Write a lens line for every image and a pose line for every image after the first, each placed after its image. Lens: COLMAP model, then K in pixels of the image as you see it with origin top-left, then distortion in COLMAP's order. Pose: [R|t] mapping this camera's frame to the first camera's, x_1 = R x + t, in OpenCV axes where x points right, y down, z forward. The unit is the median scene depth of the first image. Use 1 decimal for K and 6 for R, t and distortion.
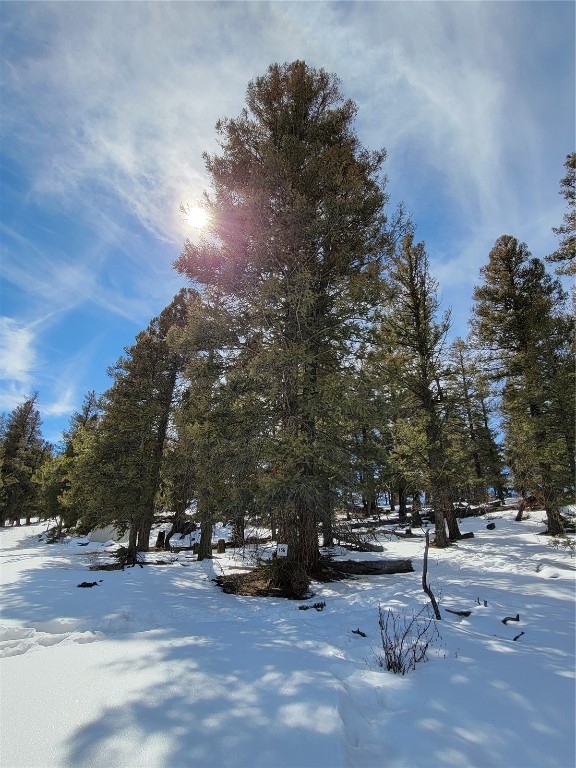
lens RADIAL K [[439.5, 0, 288.0], [0, 439.5, 384.0], [0, 0, 1]] dist [-0.002725, -0.000517]
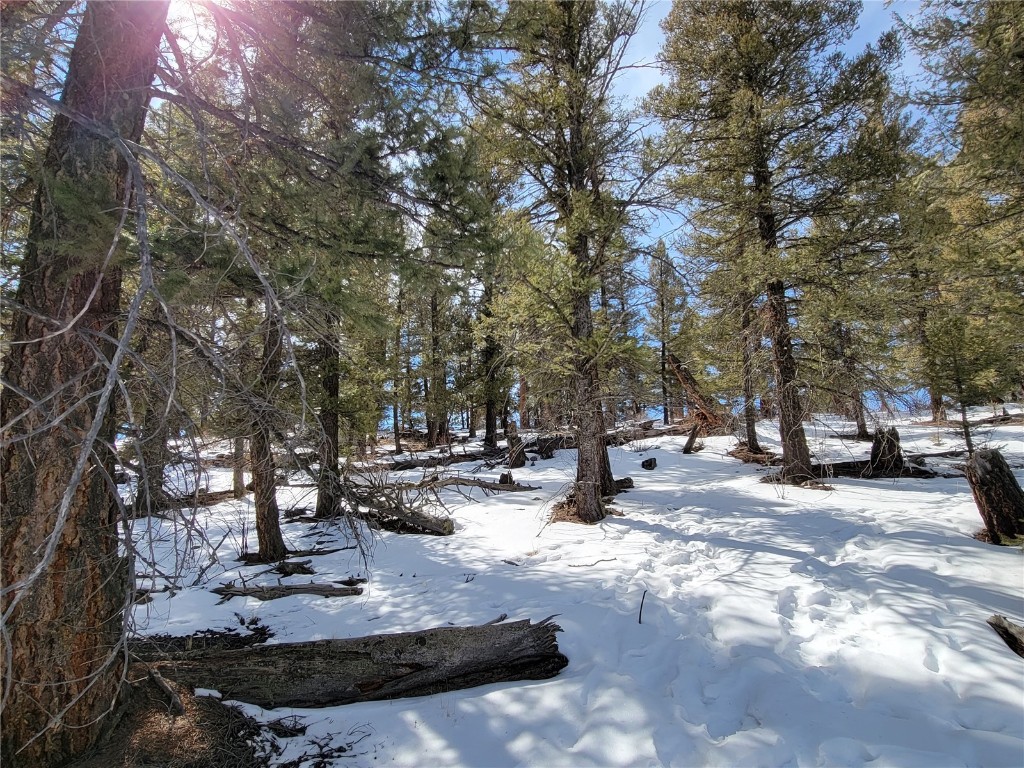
lens RADIAL K [[586.0, 0, 519.9], [0, 586.0, 385.6], [0, 0, 1]] dist [-0.002725, -0.000517]
pose [[0.951966, 0.020553, 0.305514, 0.122405], [-0.078219, 0.980966, 0.177731, 0.164743], [-0.296046, -0.193091, 0.935453, 0.568228]]
